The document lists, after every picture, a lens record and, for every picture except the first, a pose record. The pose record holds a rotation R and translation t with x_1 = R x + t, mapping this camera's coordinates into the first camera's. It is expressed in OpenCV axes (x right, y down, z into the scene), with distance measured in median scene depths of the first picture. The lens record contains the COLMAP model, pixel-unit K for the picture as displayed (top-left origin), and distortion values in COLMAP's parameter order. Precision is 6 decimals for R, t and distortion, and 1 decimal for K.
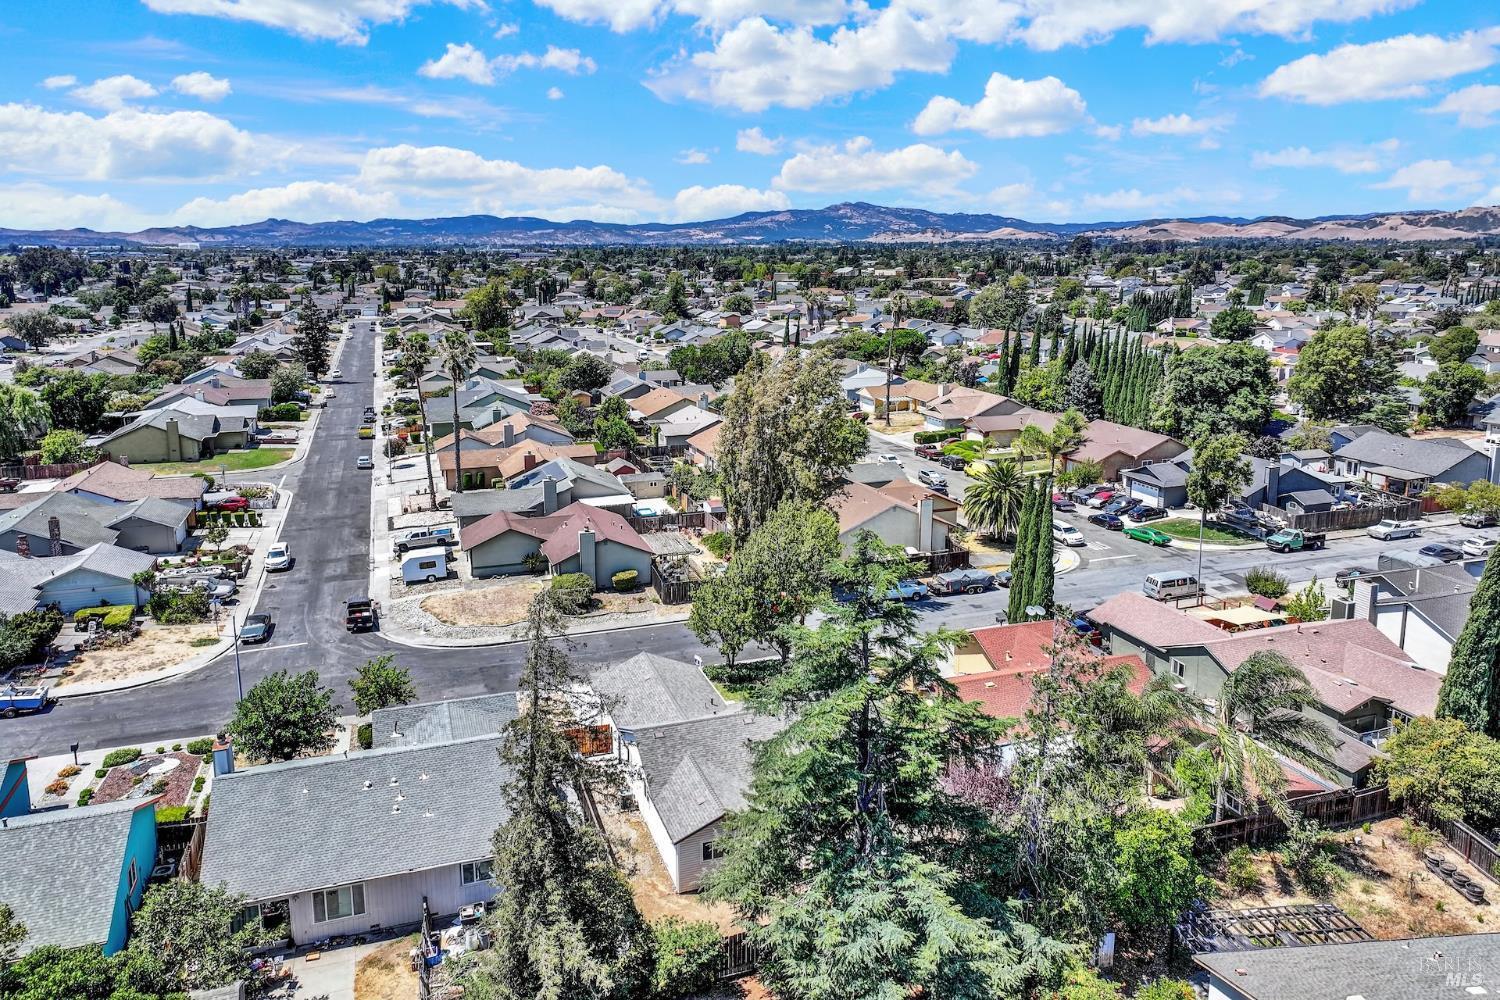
lens RADIAL K [[1046.6, 0, 755.2], [0, 1046.6, 505.5], [0, 0, 1]] dist [0.003158, 0.004658]
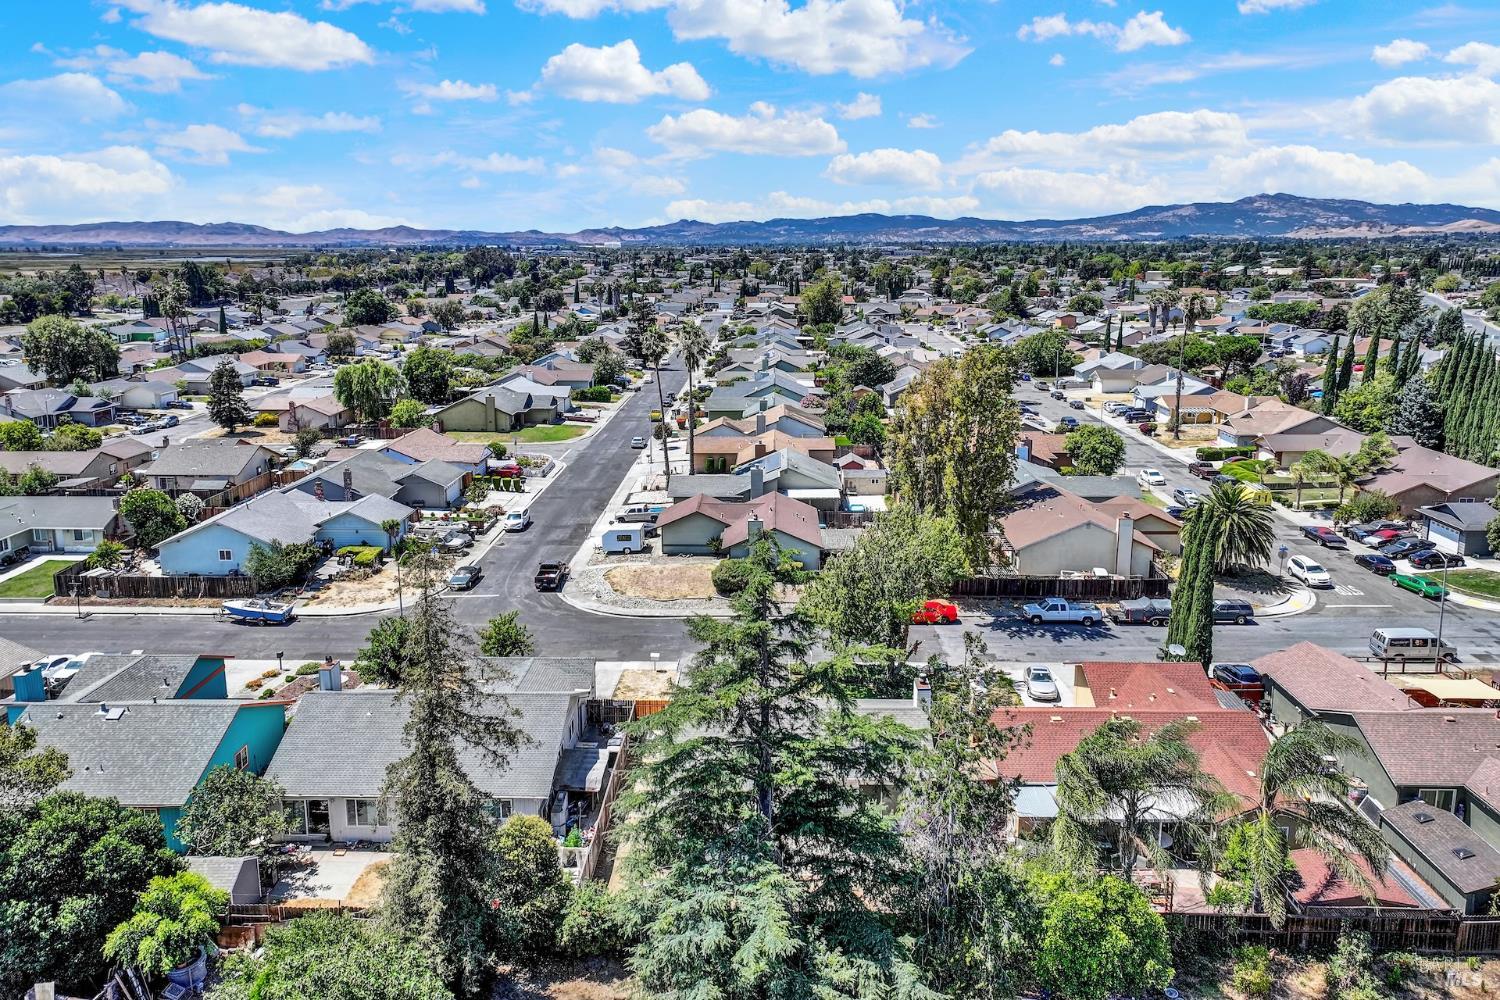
lens RADIAL K [[1046.6, 0, 755.2], [0, 1046.6, 505.5], [0, 0, 1]] dist [0.003158, 0.004658]
pose [[0.935320, 0.082962, -0.343939, 0.149795], [-0.082174, 0.996475, 0.016894, -0.005092], [0.344128, 0.012461, 0.938840, 0.023258]]
